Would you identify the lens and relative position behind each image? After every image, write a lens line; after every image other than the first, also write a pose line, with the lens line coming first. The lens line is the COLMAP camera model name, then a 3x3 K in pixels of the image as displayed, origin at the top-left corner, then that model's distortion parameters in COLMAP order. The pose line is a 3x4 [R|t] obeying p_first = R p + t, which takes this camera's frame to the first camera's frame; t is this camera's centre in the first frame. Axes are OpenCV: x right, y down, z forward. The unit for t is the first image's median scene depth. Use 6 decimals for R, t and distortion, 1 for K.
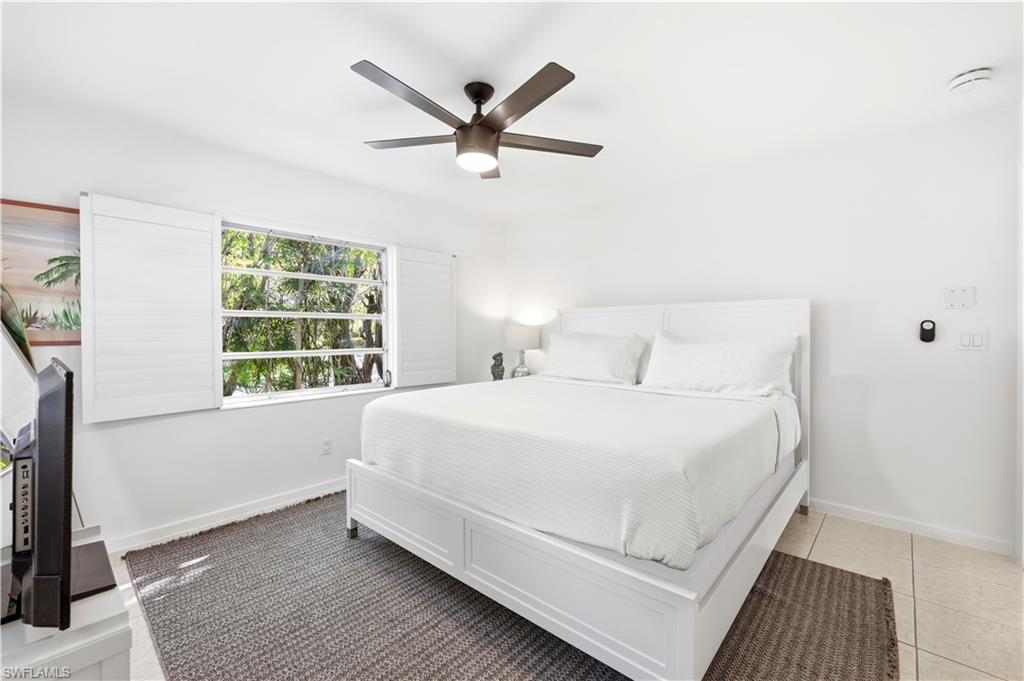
lens RADIAL K [[420.2, 0, 512.0], [0, 420.2, 340.5], [0, 0, 1]] dist [-0.000615, -0.000125]
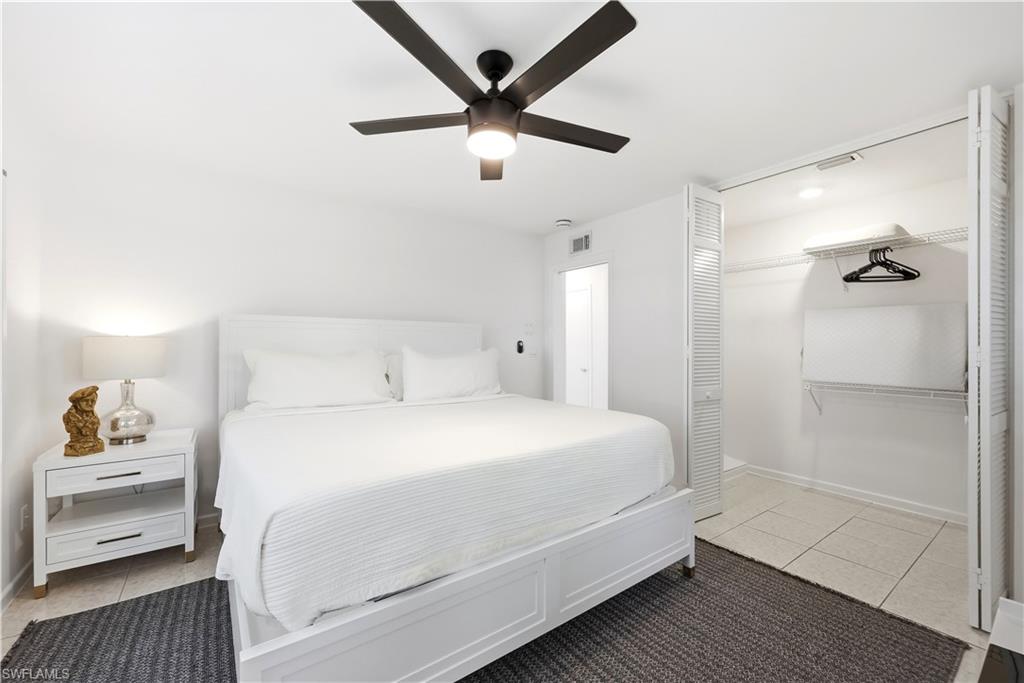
lens RADIAL K [[418.1, 0, 515.5], [0, 418.1, 348.3], [0, 0, 1]] dist [-0.001237, 0.000050]
pose [[0.210355, -0.003012, 0.977620, -0.894061], [0.022205, 0.999752, -0.001698, -0.016595], [-0.977373, 0.022066, 0.210370, 0.787667]]
